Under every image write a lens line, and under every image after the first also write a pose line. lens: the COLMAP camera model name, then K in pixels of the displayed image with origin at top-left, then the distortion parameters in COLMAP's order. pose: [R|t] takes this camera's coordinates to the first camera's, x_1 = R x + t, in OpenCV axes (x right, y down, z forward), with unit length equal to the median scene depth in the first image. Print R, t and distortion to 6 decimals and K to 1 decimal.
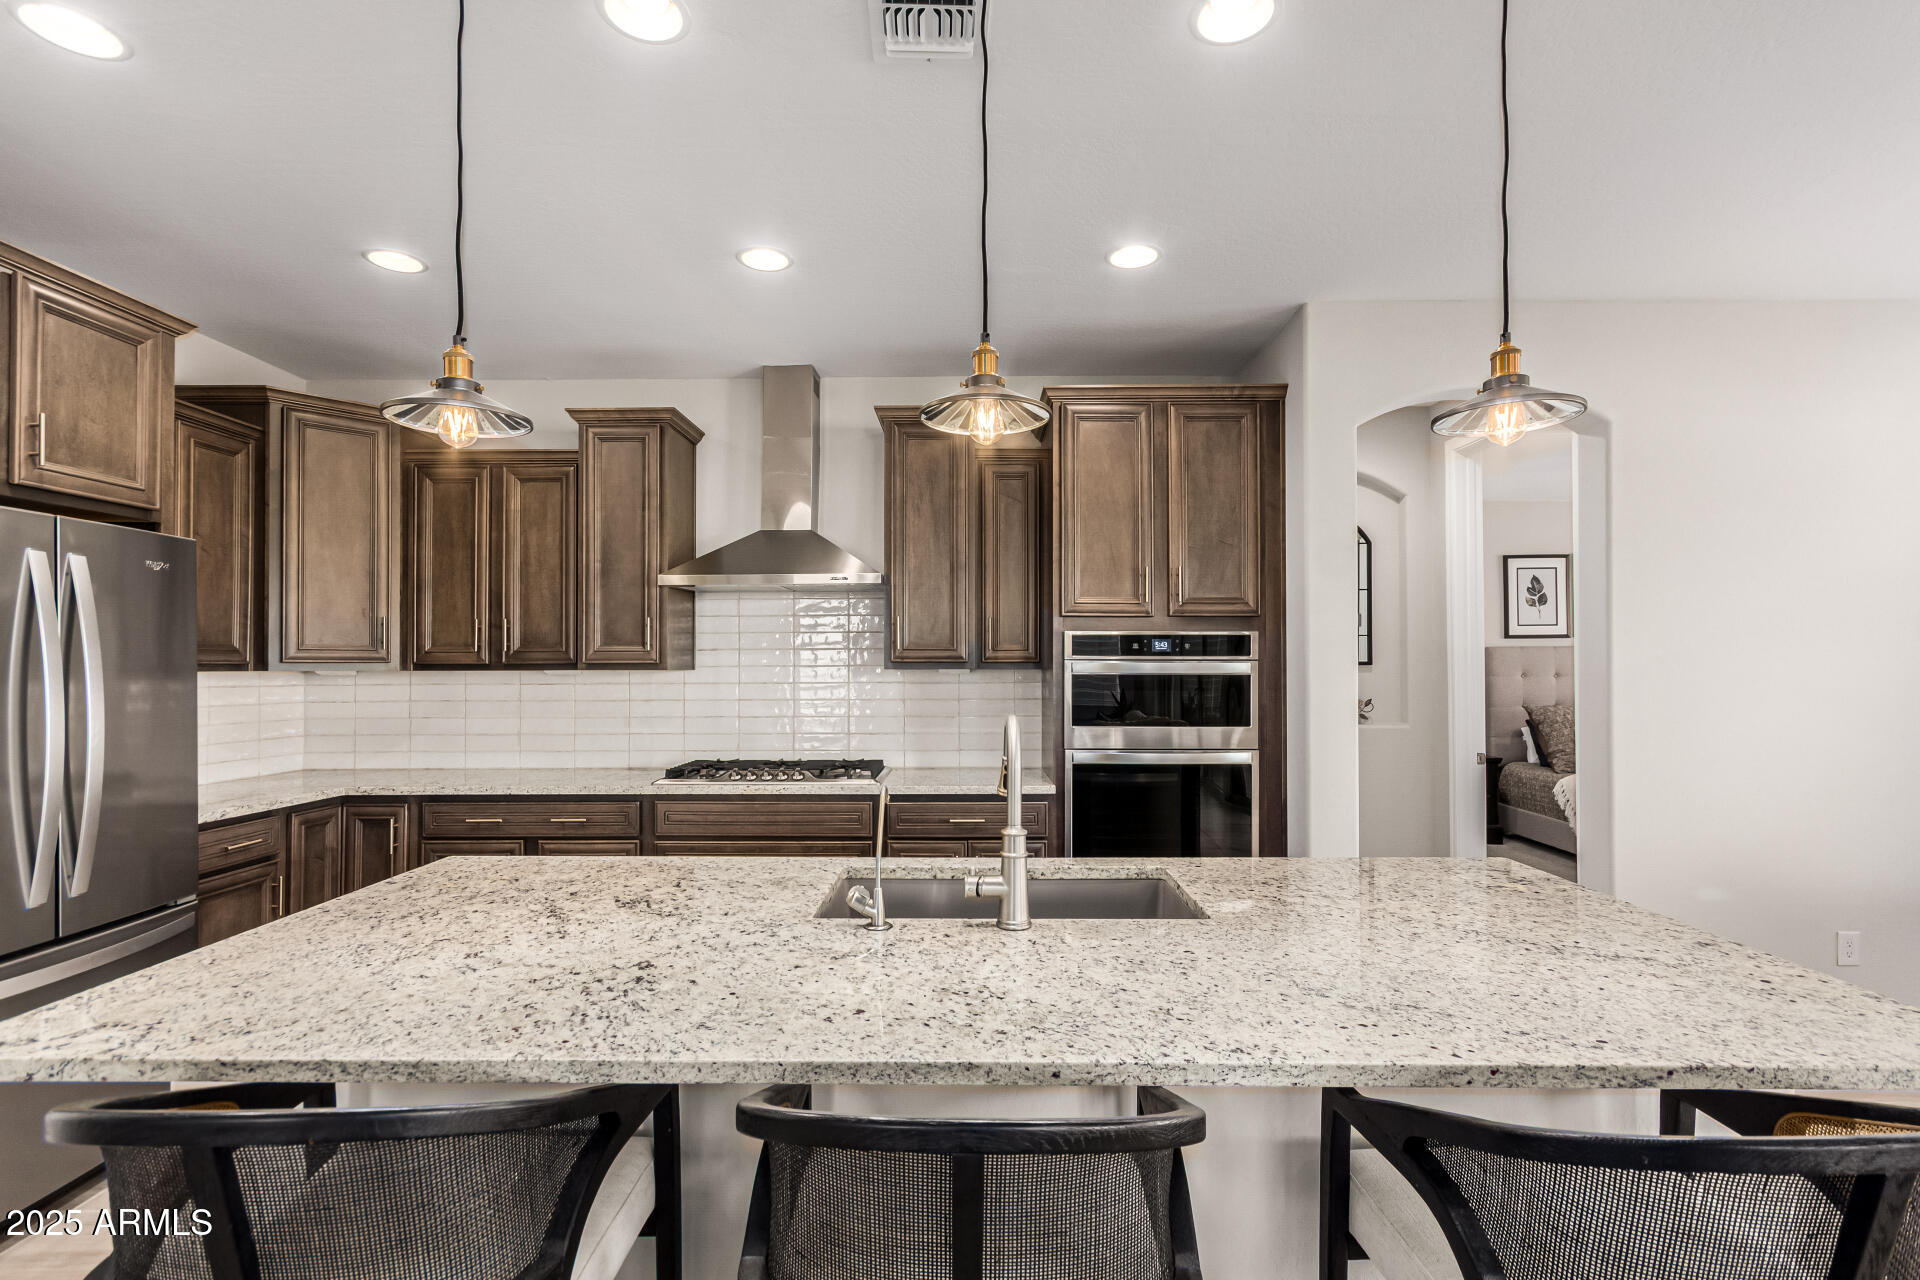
lens RADIAL K [[899.5, 0, 963.2], [0, 899.5, 652.9], [0, 0, 1]] dist [0.008033, 0.000808]
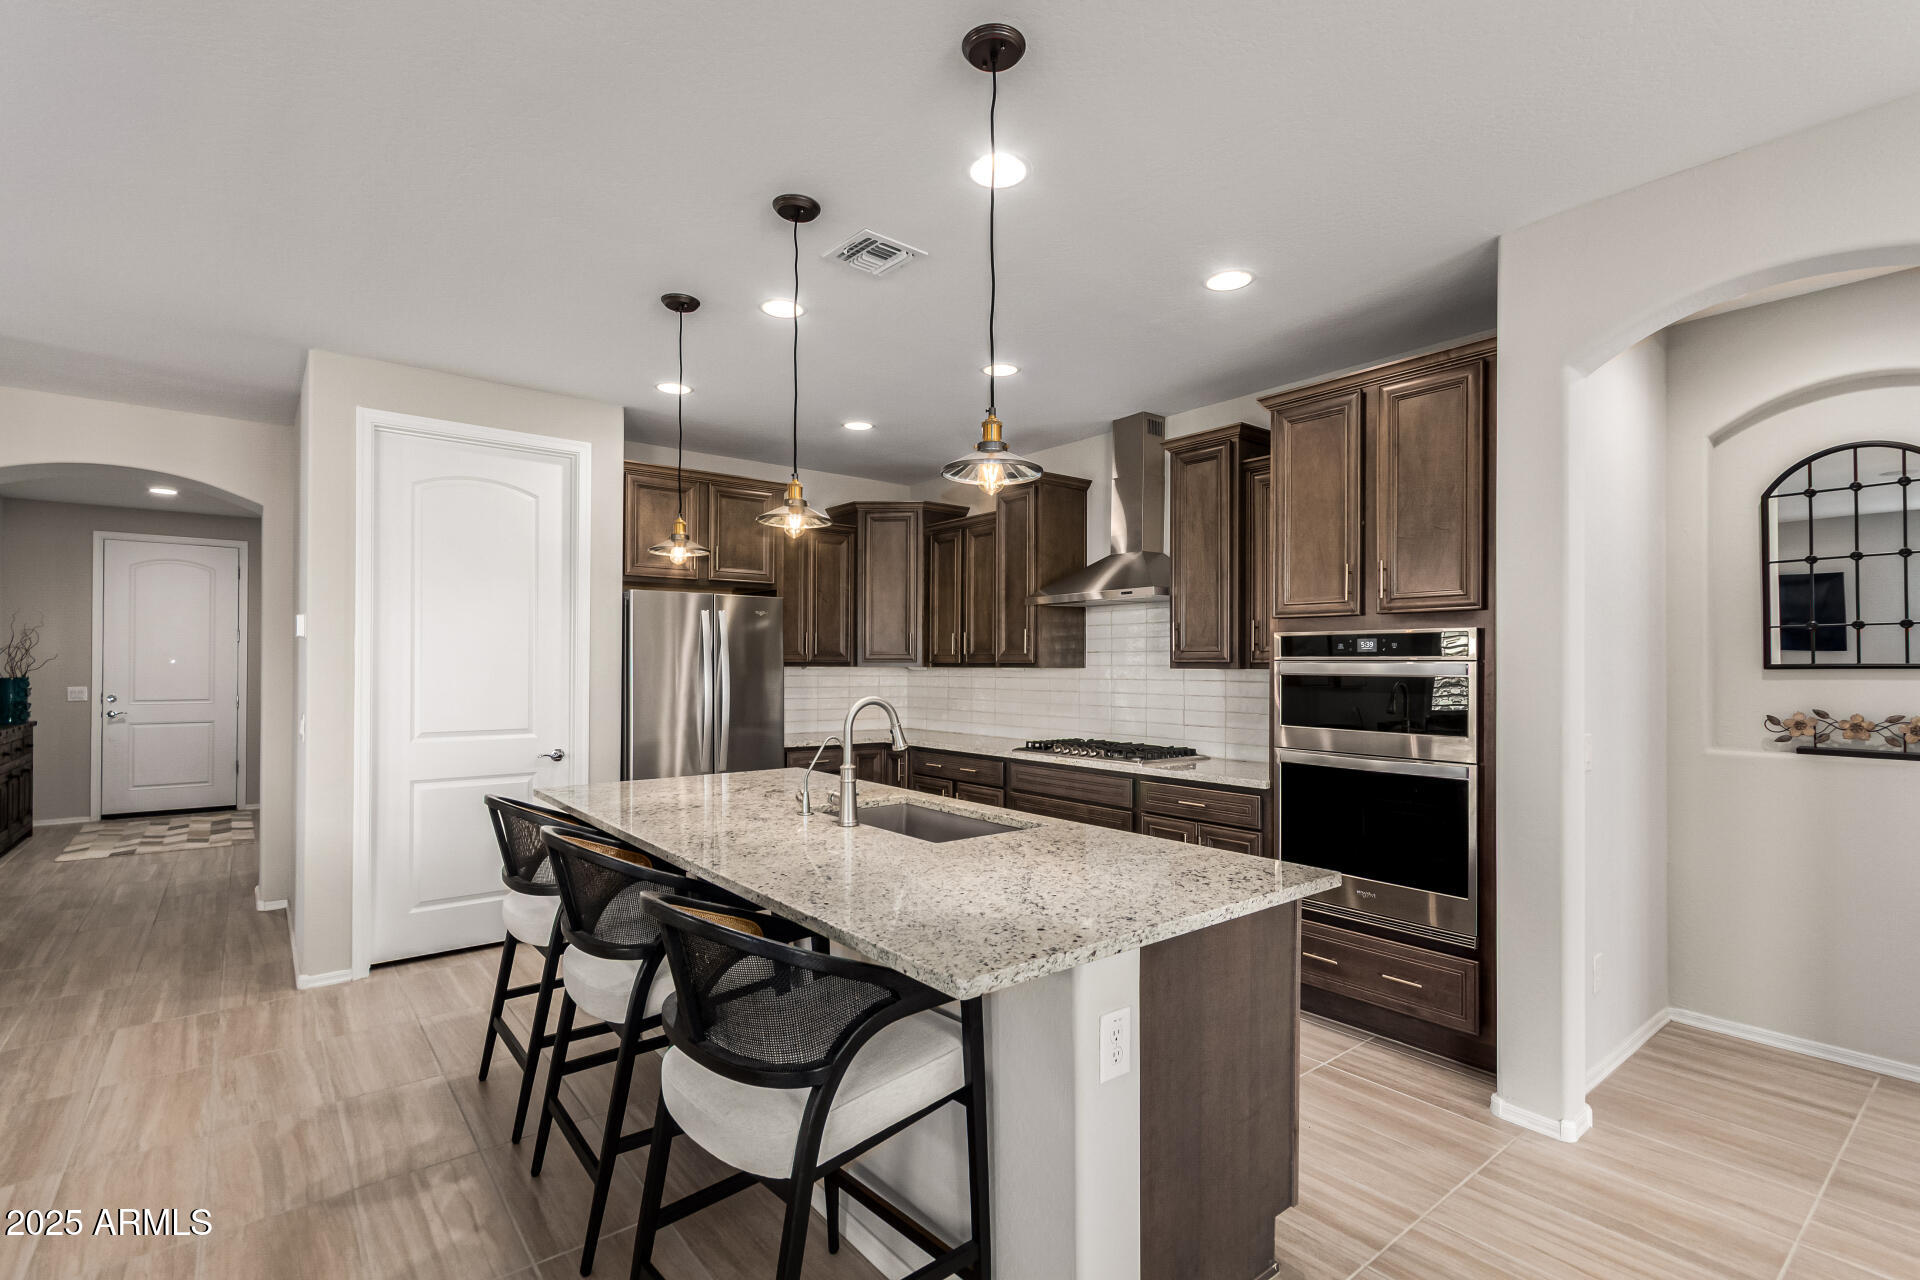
lens RADIAL K [[899.5, 0, 947.2], [0, 899.5, 654.1], [0, 0, 1]] dist [0.008033, 0.000808]
pose [[0.624634, -0.005869, -0.780895, 0.657687], [0.006765, 0.999975, -0.002104, 0.000146], [0.780888, -0.003969, 0.624658, 0.061285]]
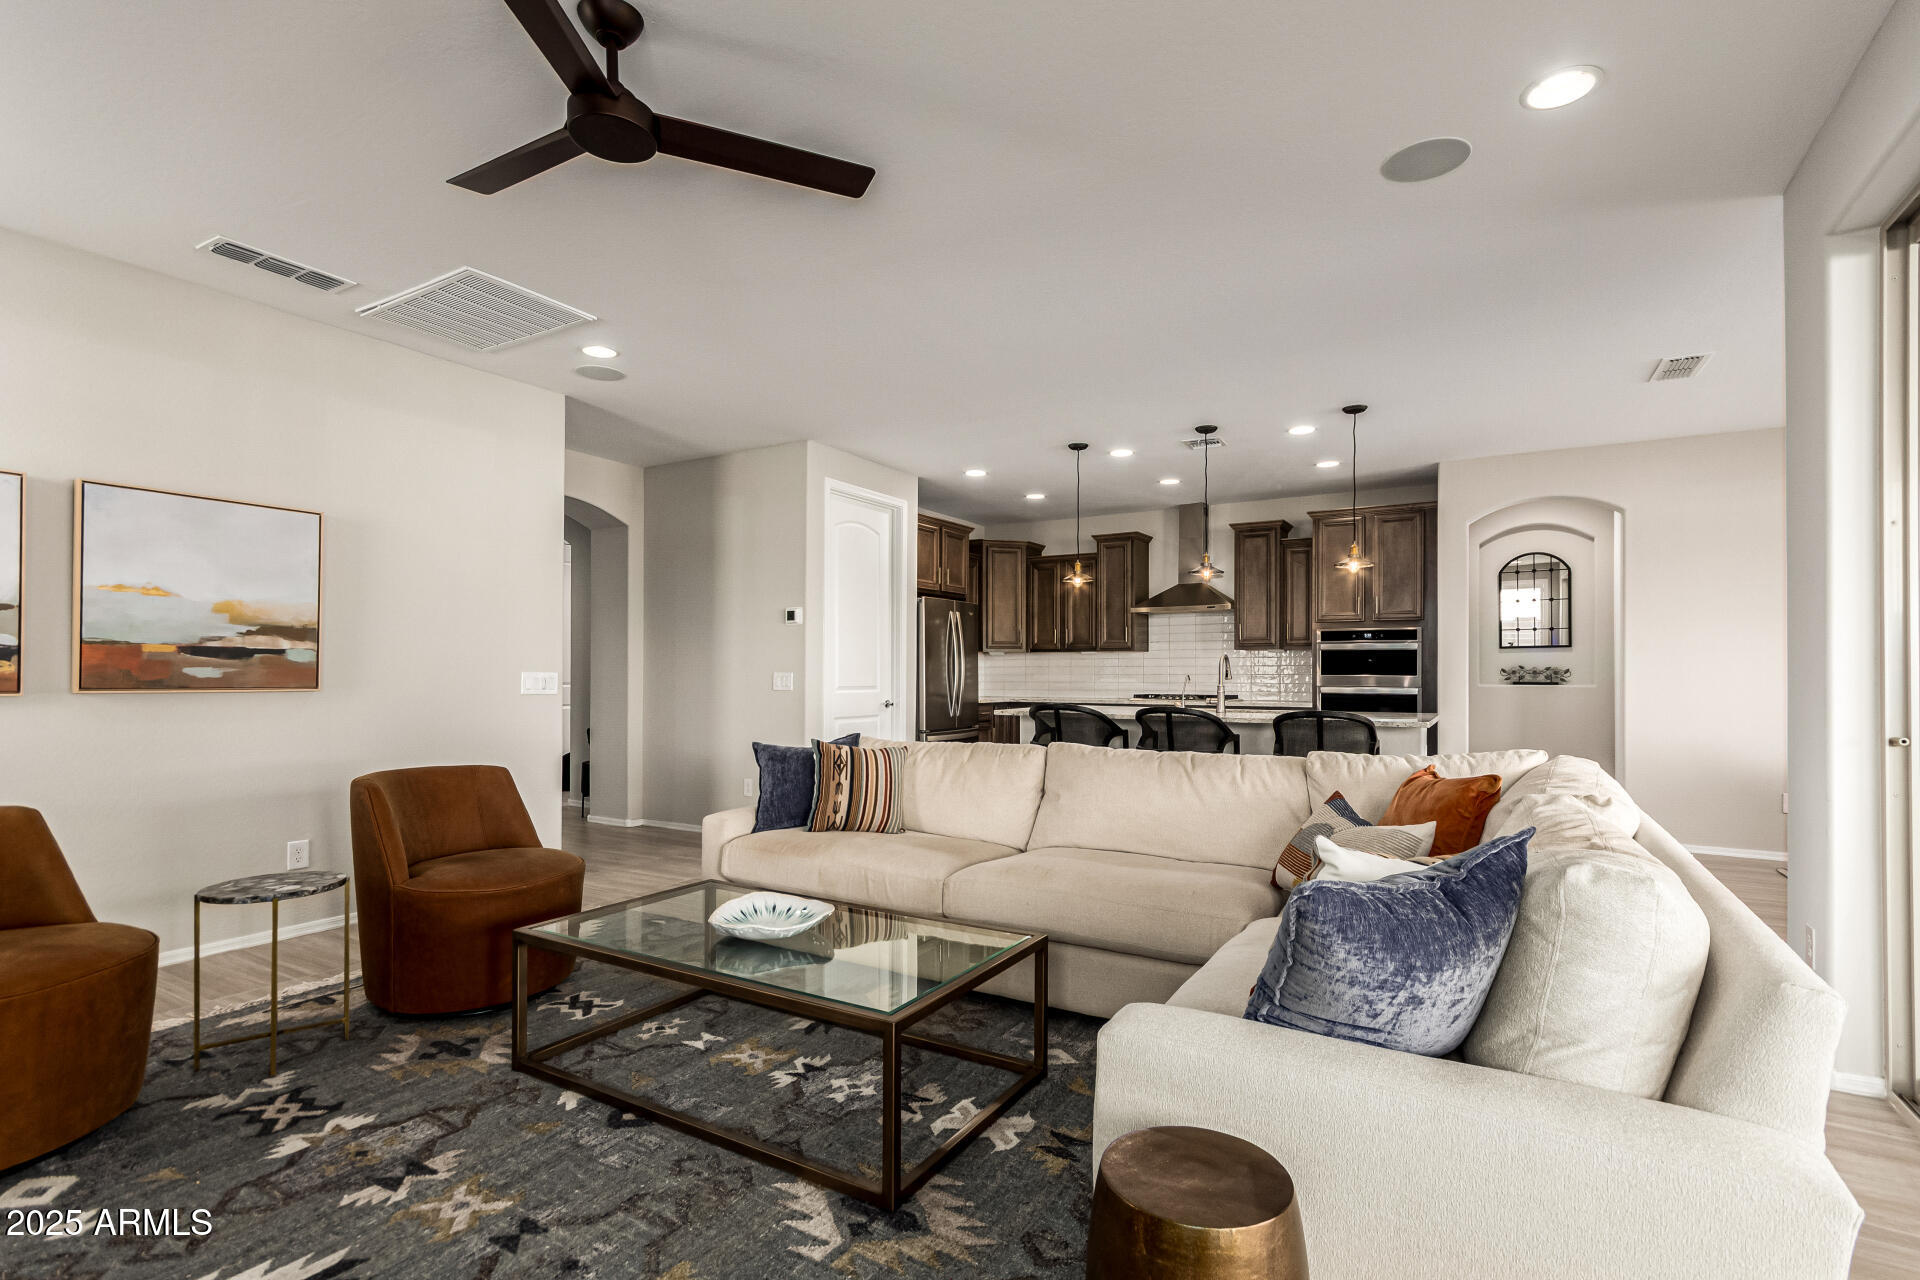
lens RADIAL K [[899.5, 0, 956.7], [0, 899.5, 666.9], [0, 0, 1]] dist [0.008033, 0.000808]
pose [[0.858038, 0.000503, -0.513585, 0.449227], [0.002935, 0.999978, 0.005883, 0.045759], [0.513577, -0.006555, 0.858018, -1.167175]]
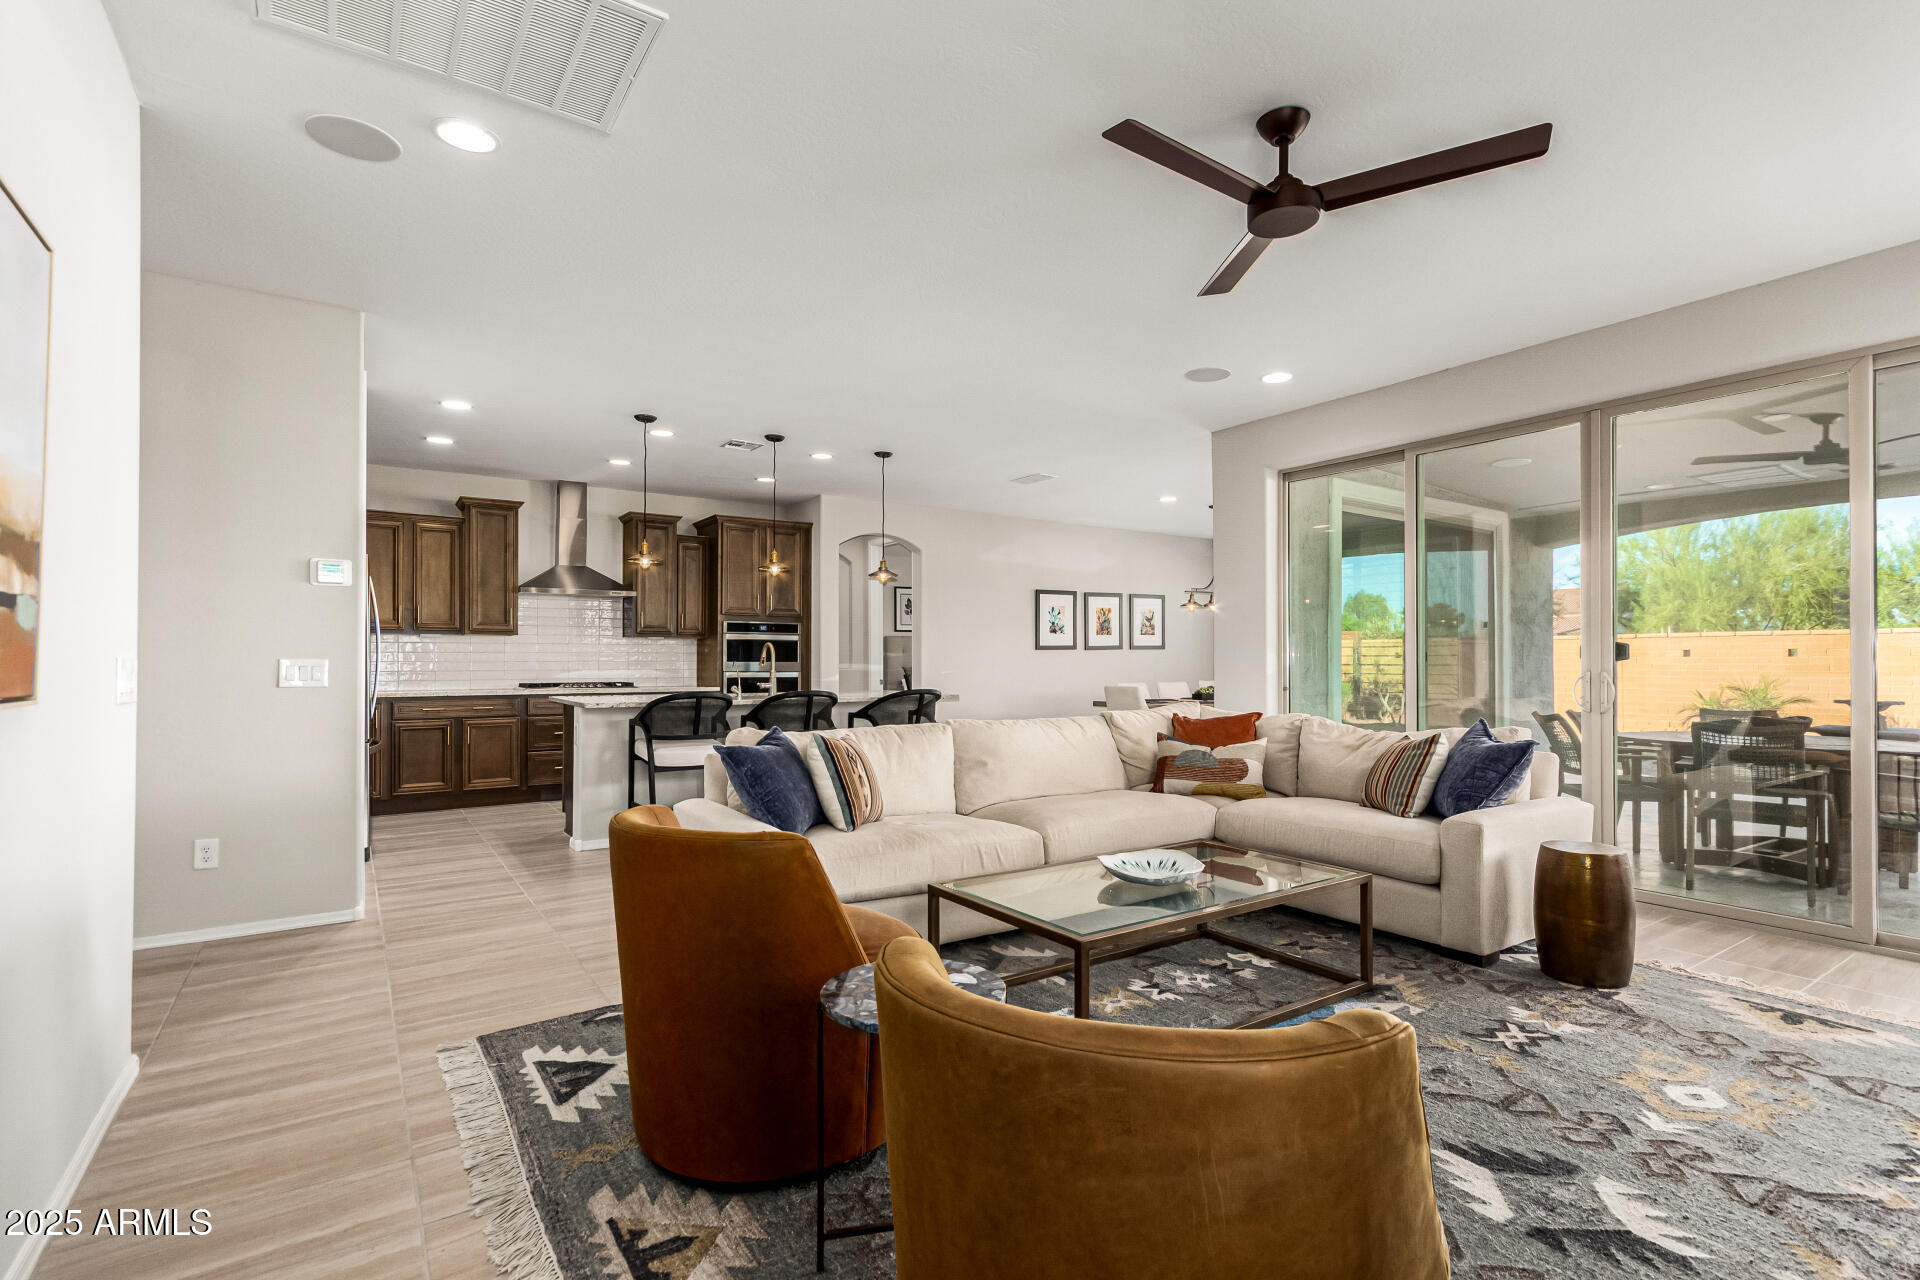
lens RADIAL K [[899.5, 0, 963.0], [0, 899.5, 646.8], [0, 0, 1]] dist [0.008033, 0.000808]
pose [[0.822299, 0.010763, 0.568953, -0.677606], [-0.008747, 0.999942, -0.006274, 0.050233], [-0.568988, 0.000183, 0.822346, -1.221524]]
